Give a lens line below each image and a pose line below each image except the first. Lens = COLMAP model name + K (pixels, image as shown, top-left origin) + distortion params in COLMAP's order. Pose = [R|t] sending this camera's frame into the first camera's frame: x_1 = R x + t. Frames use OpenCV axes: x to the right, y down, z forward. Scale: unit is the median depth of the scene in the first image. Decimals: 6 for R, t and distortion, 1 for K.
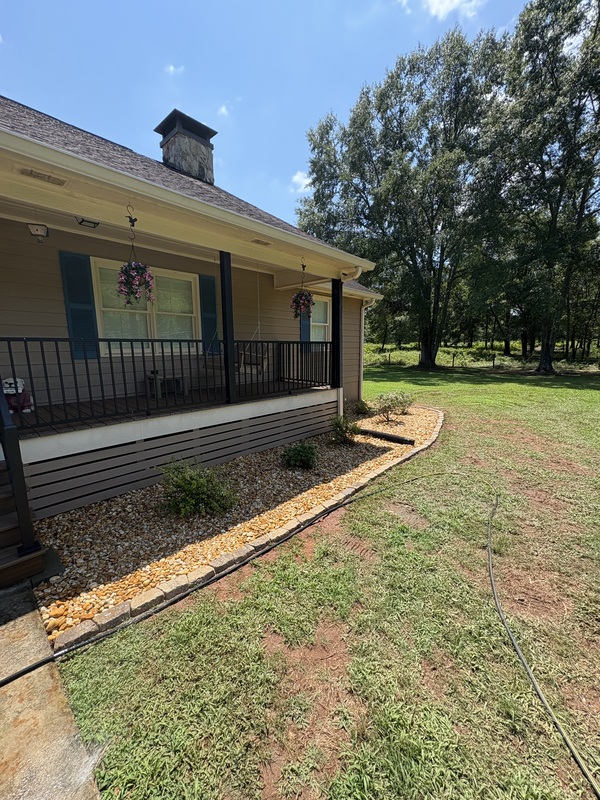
lens RADIAL K [[313.5, 0, 300.0], [0, 313.5, 400.0], [0, 0, 1]] dist [-0.020010, -0.000043]
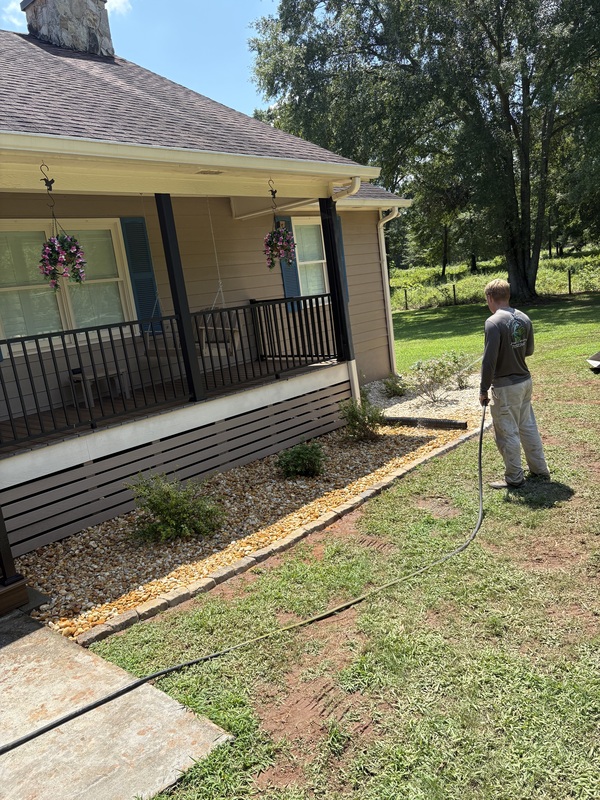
lens RADIAL K [[594.9, 0, 300.0], [0, 594.9, 400.0], [0, 0, 1]] dist [0.063012, -0.085811]
pose [[0.992273, -0.123891, -0.006747, 0.020703], [0.123988, 0.992146, 0.016549, 0.013364], [0.004644, -0.017258, 0.999840, -0.324393]]
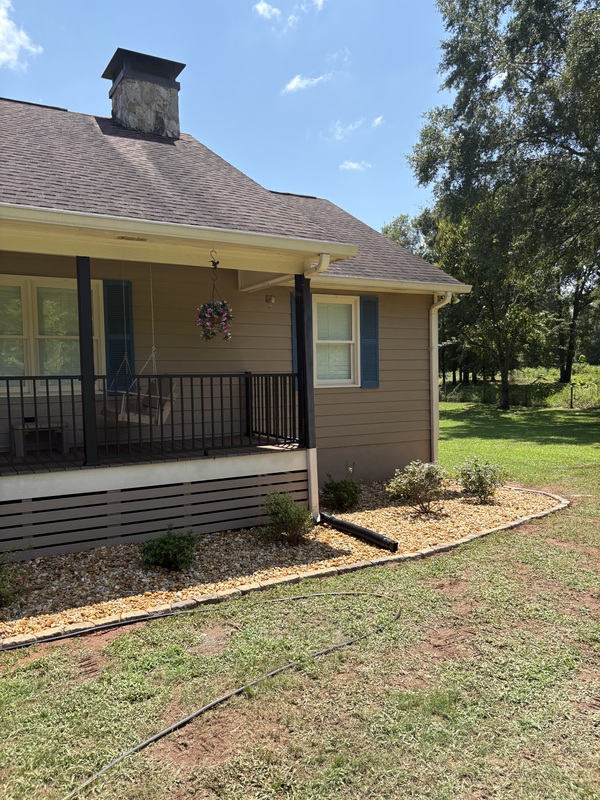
lens RADIAL K [[594.9, 0, 300.0], [0, 594.9, 400.0], [0, 0, 1]] dist [0.063012, -0.085811]
pose [[0.957058, 0.000024, -0.289897, 0.525794], [-0.036368, 0.992110, -0.119983, 0.008022], [0.287607, 0.125373, 0.949507, -0.122546]]
